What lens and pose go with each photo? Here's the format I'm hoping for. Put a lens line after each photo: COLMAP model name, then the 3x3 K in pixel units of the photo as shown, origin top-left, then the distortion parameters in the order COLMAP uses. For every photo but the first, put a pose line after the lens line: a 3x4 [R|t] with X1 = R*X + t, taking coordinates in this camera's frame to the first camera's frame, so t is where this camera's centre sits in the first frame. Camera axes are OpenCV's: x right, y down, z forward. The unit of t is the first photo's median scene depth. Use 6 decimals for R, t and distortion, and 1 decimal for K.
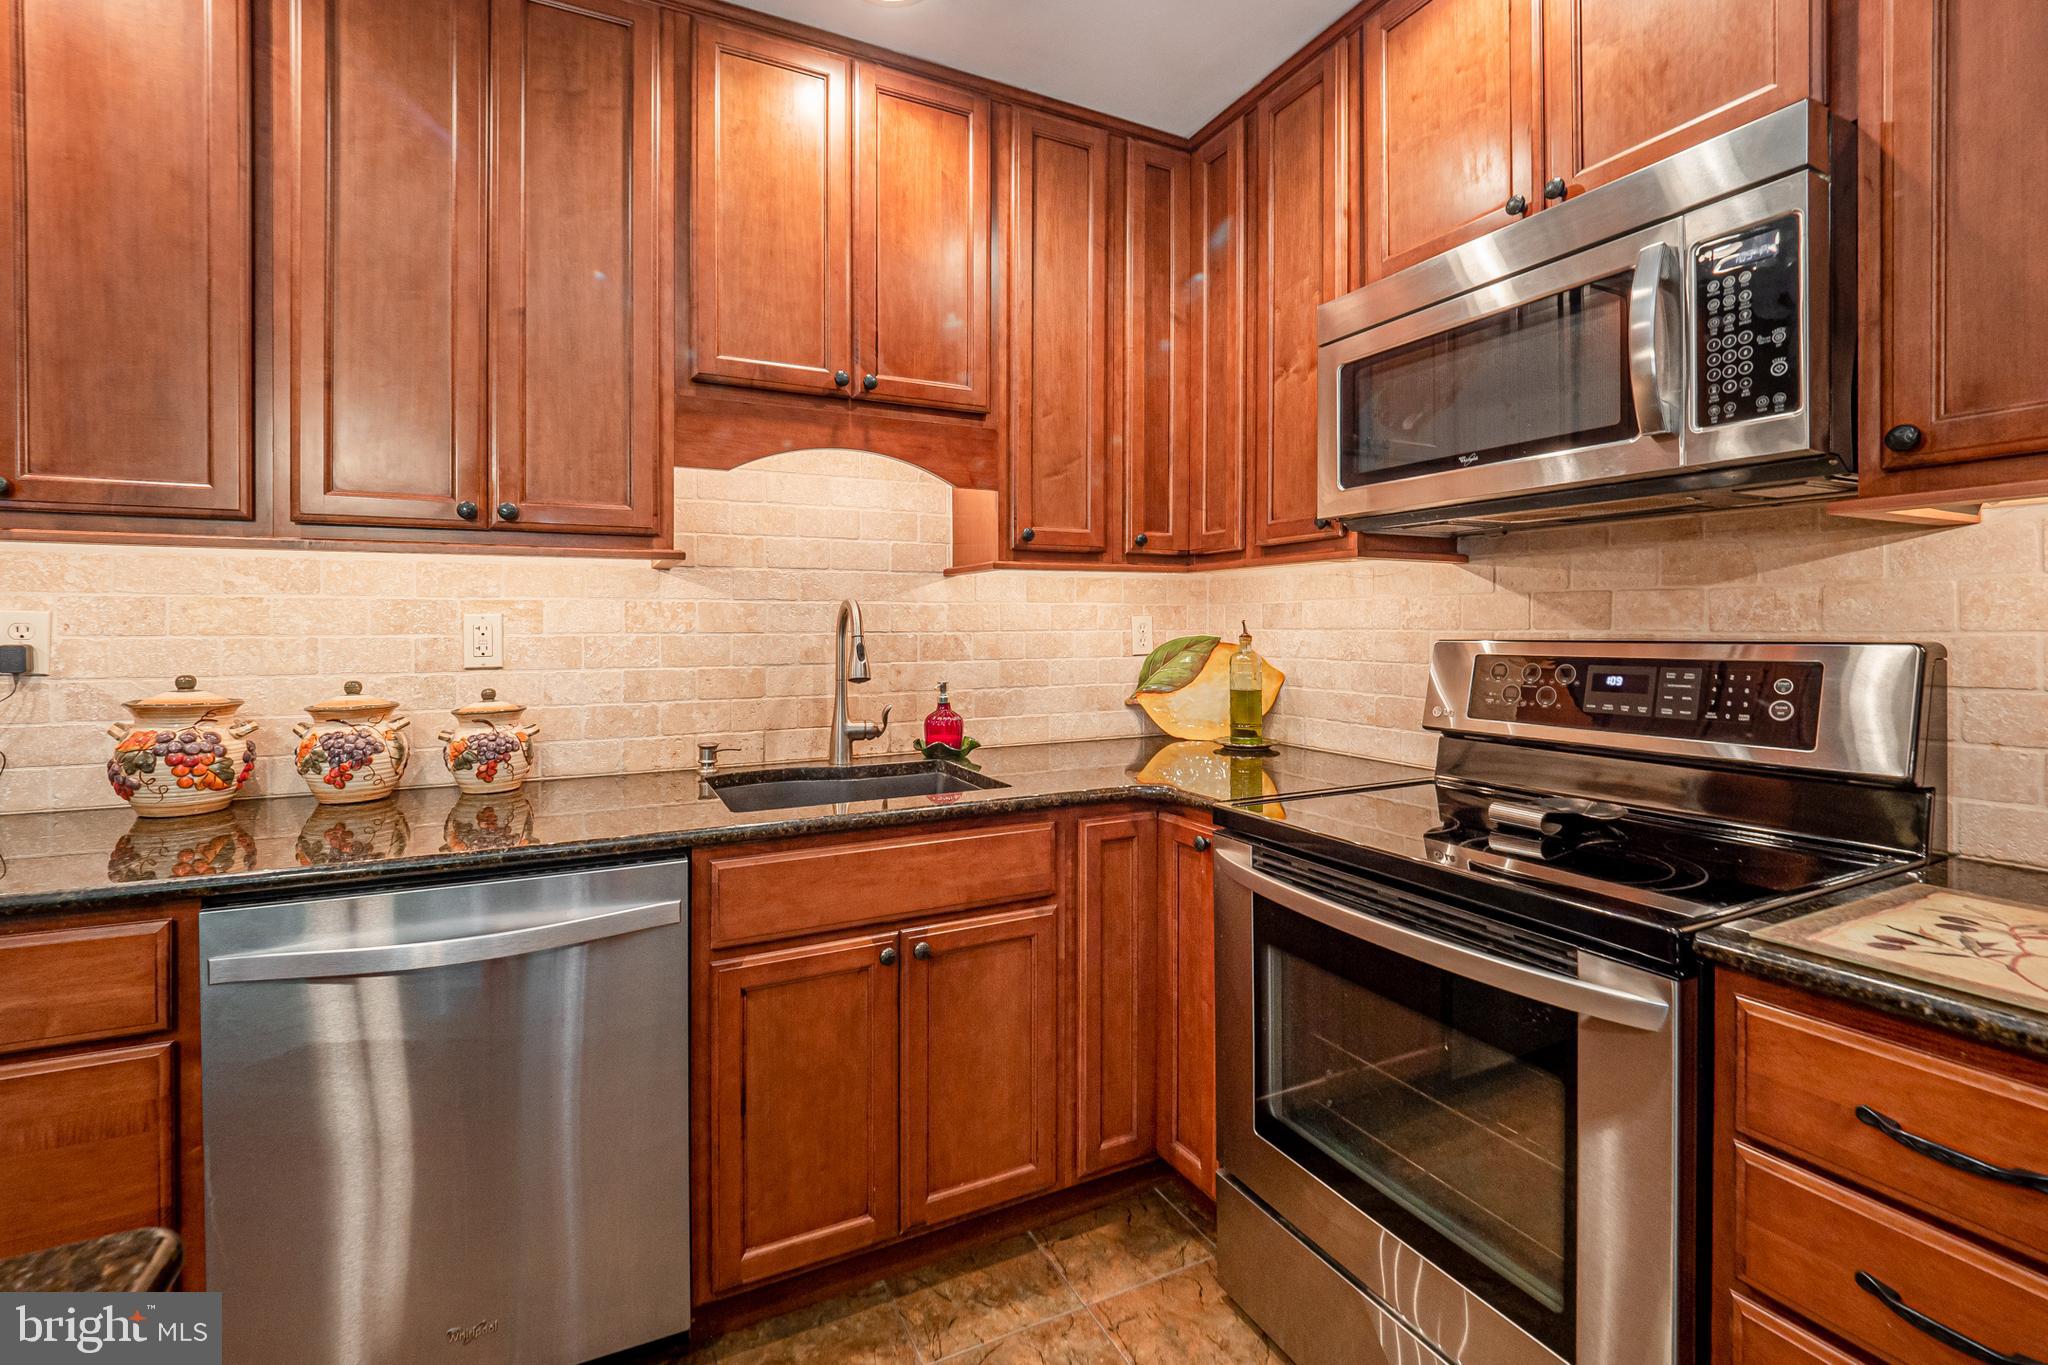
lens RADIAL K [[849.9, 0, 976.8], [0, 849.9, 633.0], [0, 0, 1]] dist [-0.001549, -0.003665]
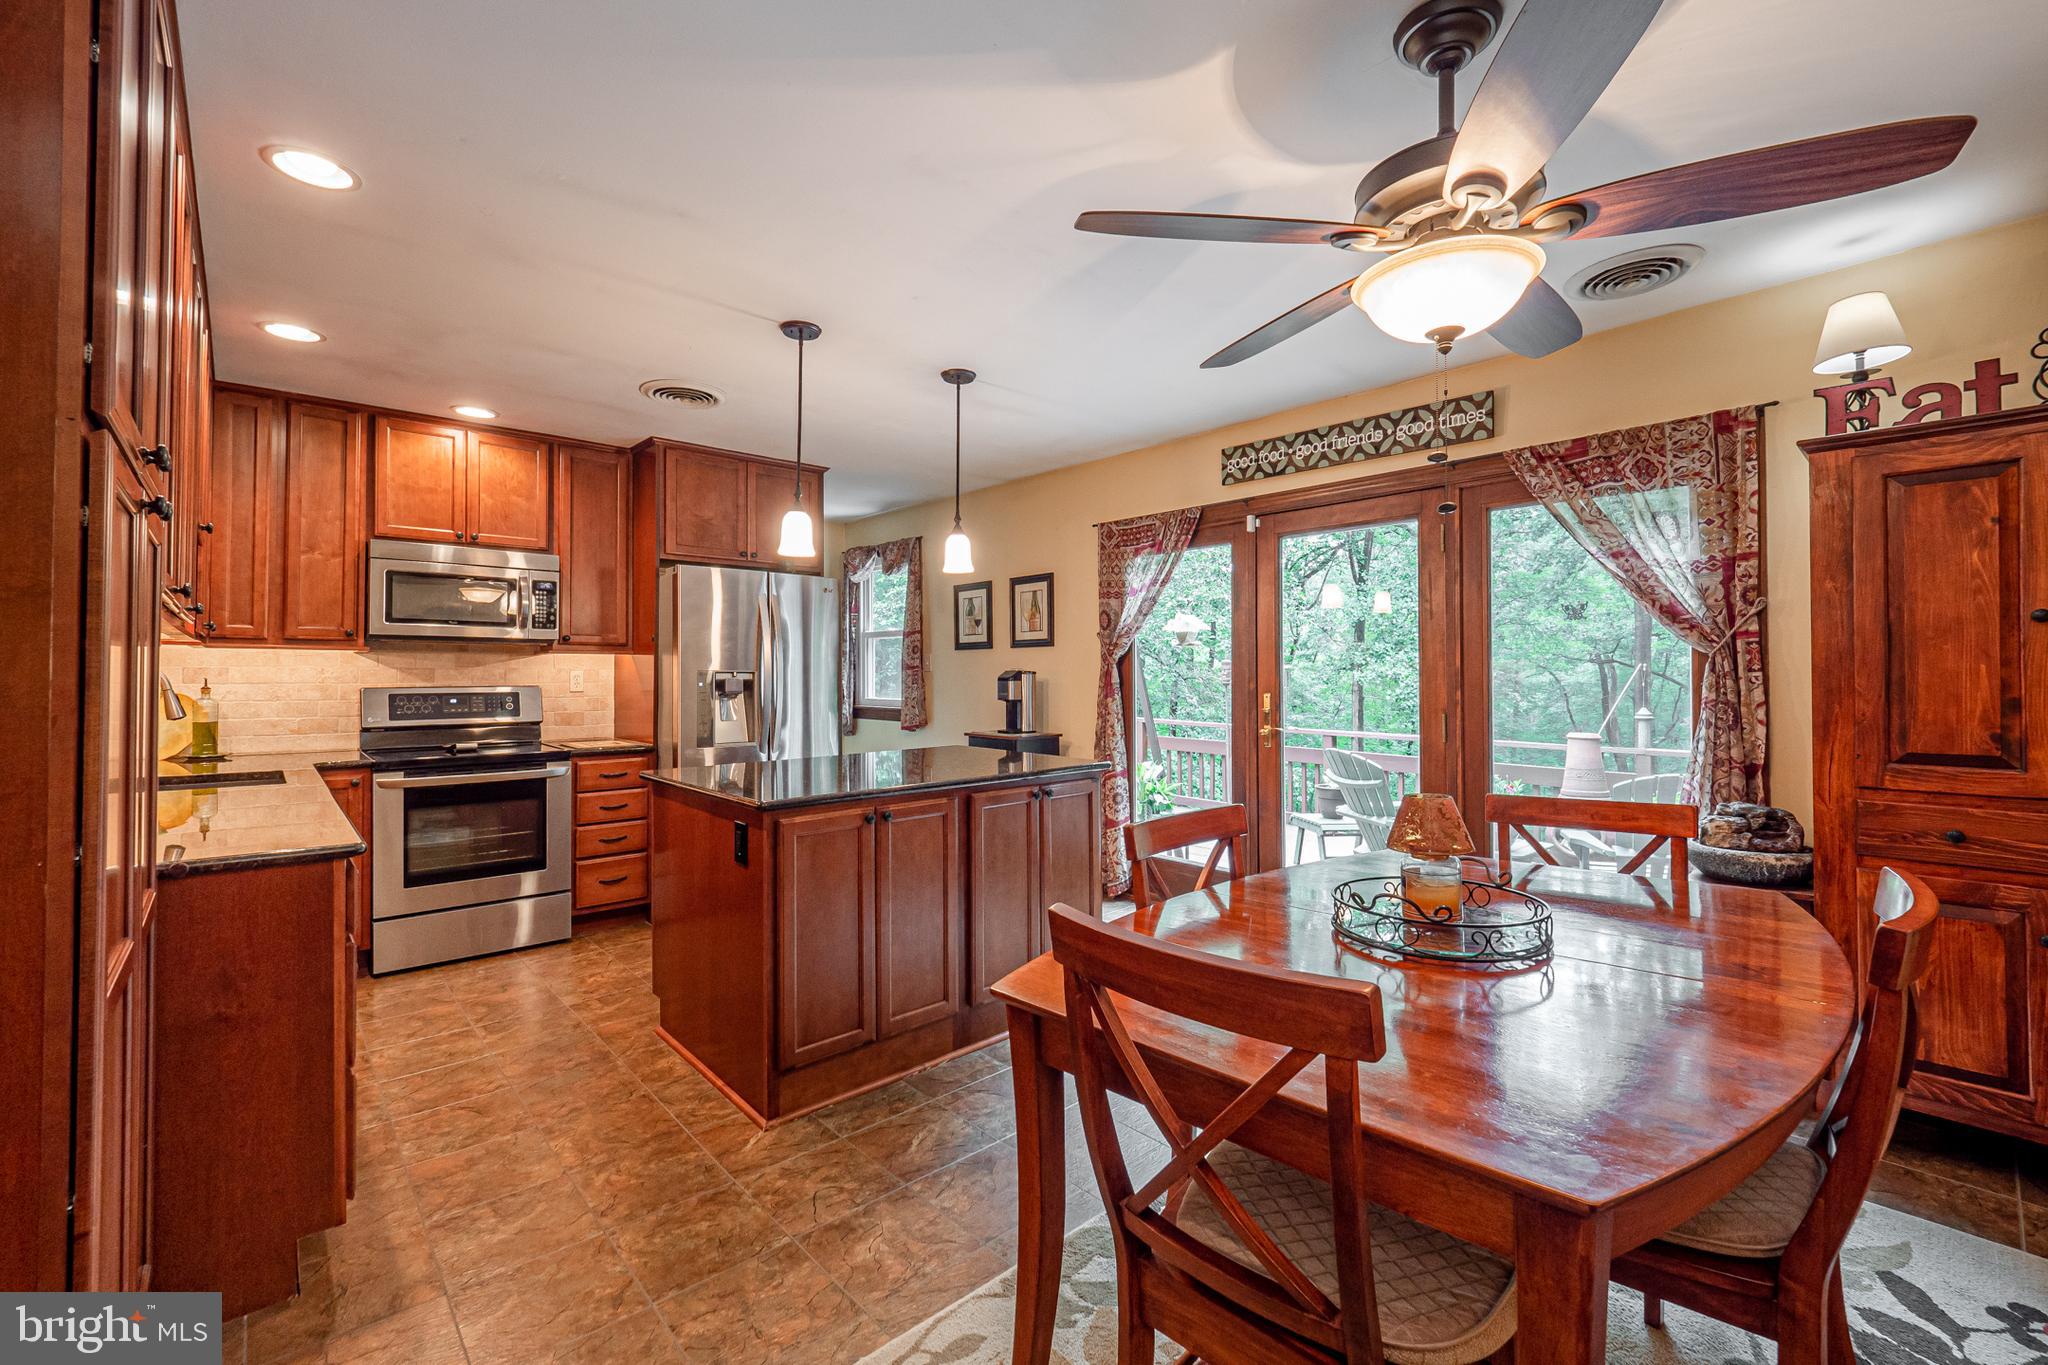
lens RADIAL K [[849.9, 0, 990.8], [0, 849.9, 673.9], [0, 0, 1]] dist [-0.001549, -0.003665]
pose [[-0.266019, 0.007145, 0.963941, -2.176890], [0.009406, 0.999944, -0.004816, -0.002879], [-0.963922, 0.007786, -0.266071, 0.015269]]
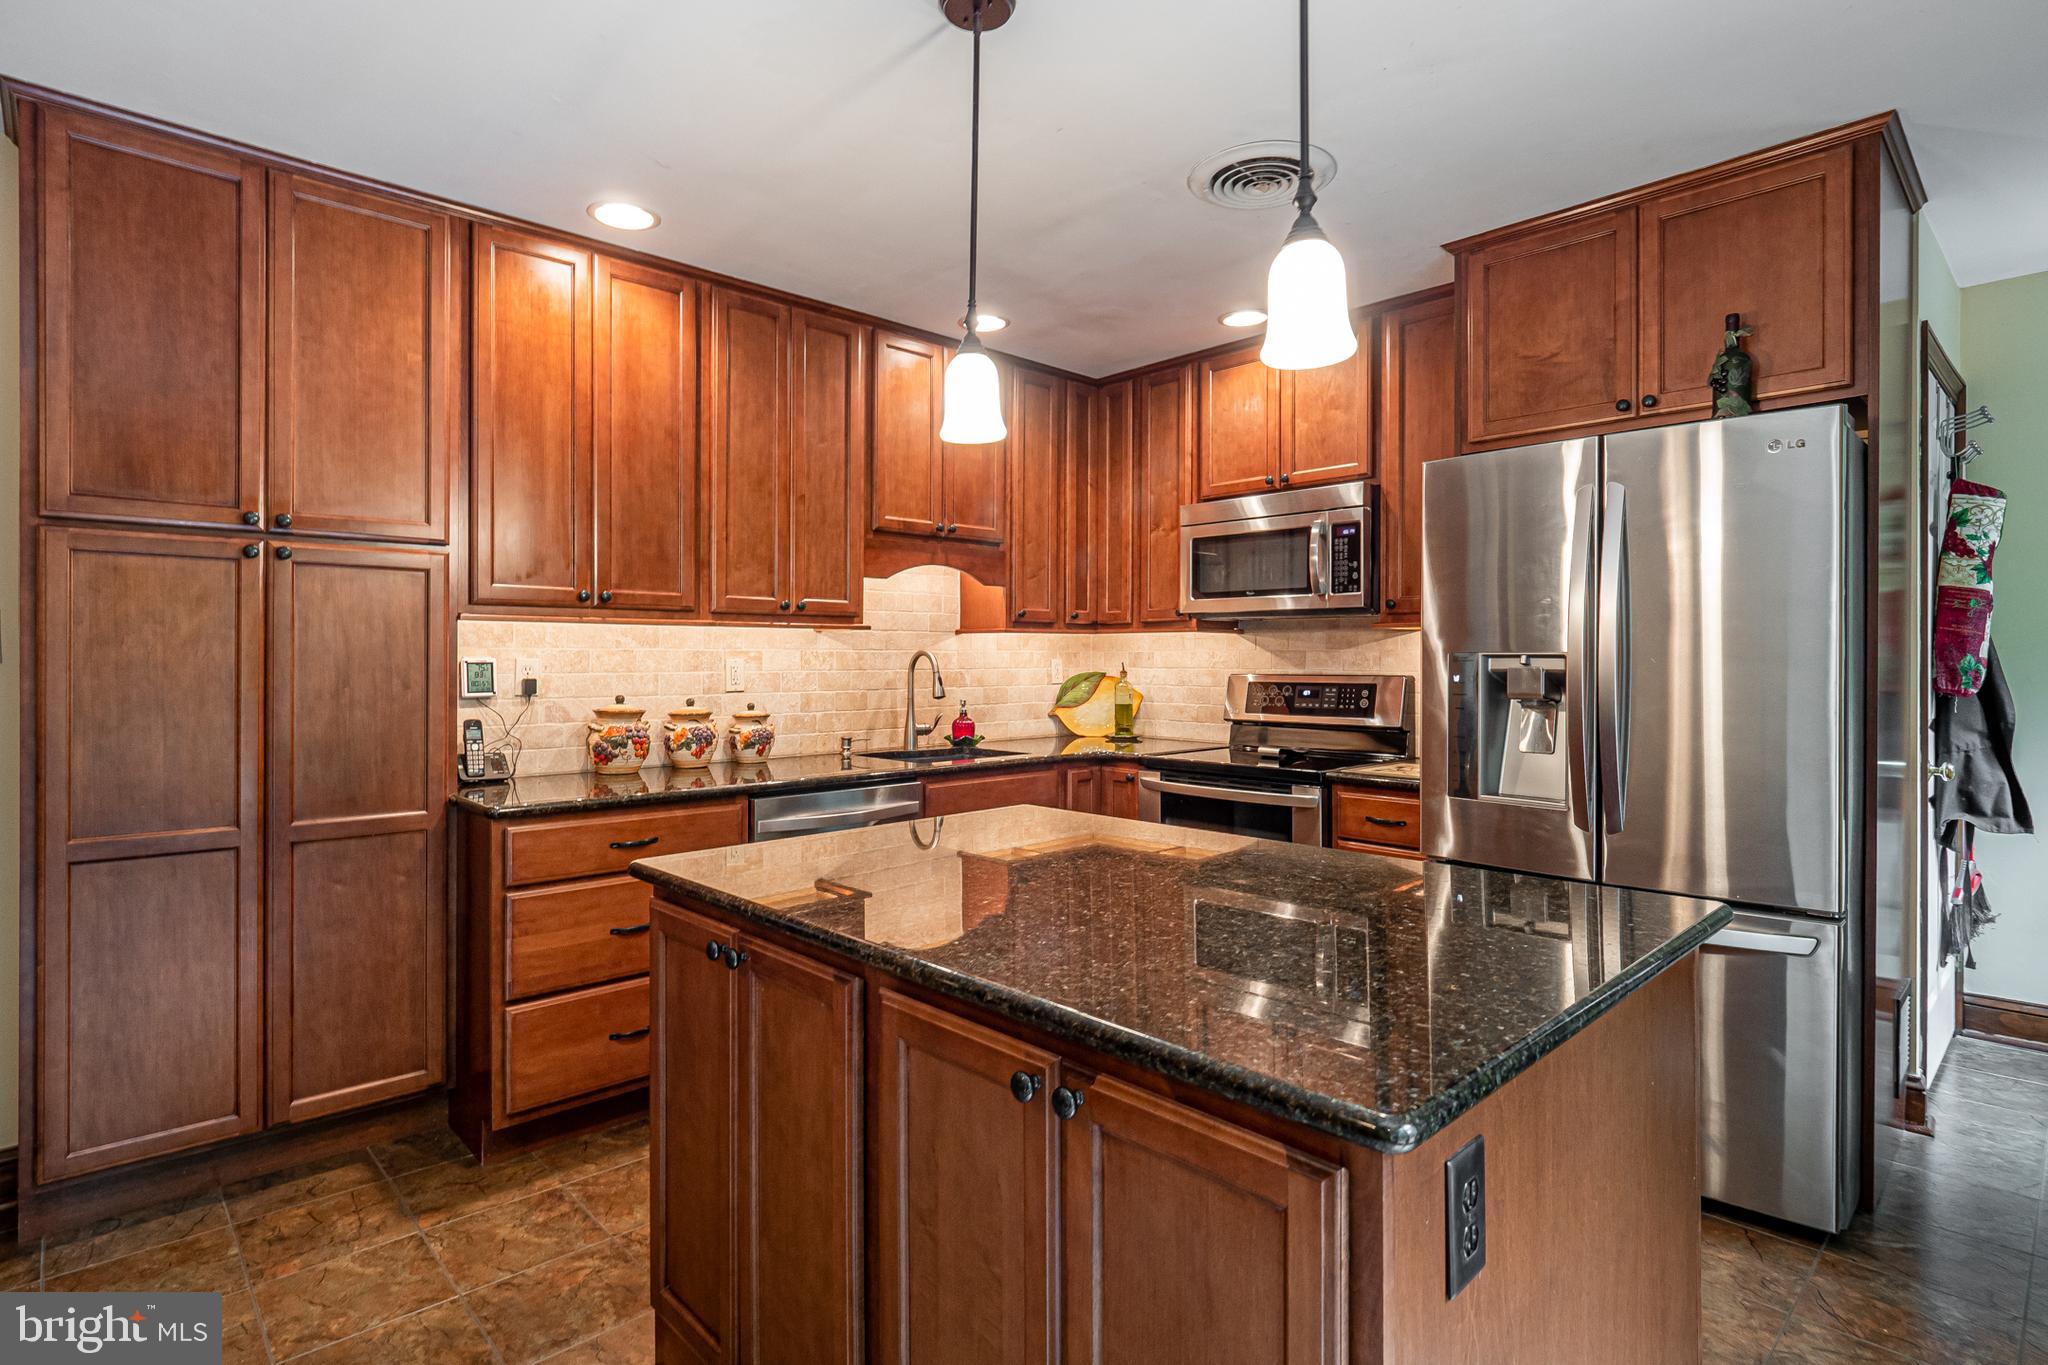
lens RADIAL K [[994.0, 0, 996.2], [0, 994.0, 664.2], [0, 0, 1]] dist [-0.001302, -0.001261]
pose [[0.947620, 0.002045, 0.319394, -0.745997], [-0.001629, 0.999997, -0.001570, -0.010810], [-0.319396, 0.000967, 0.947621, -1.059151]]
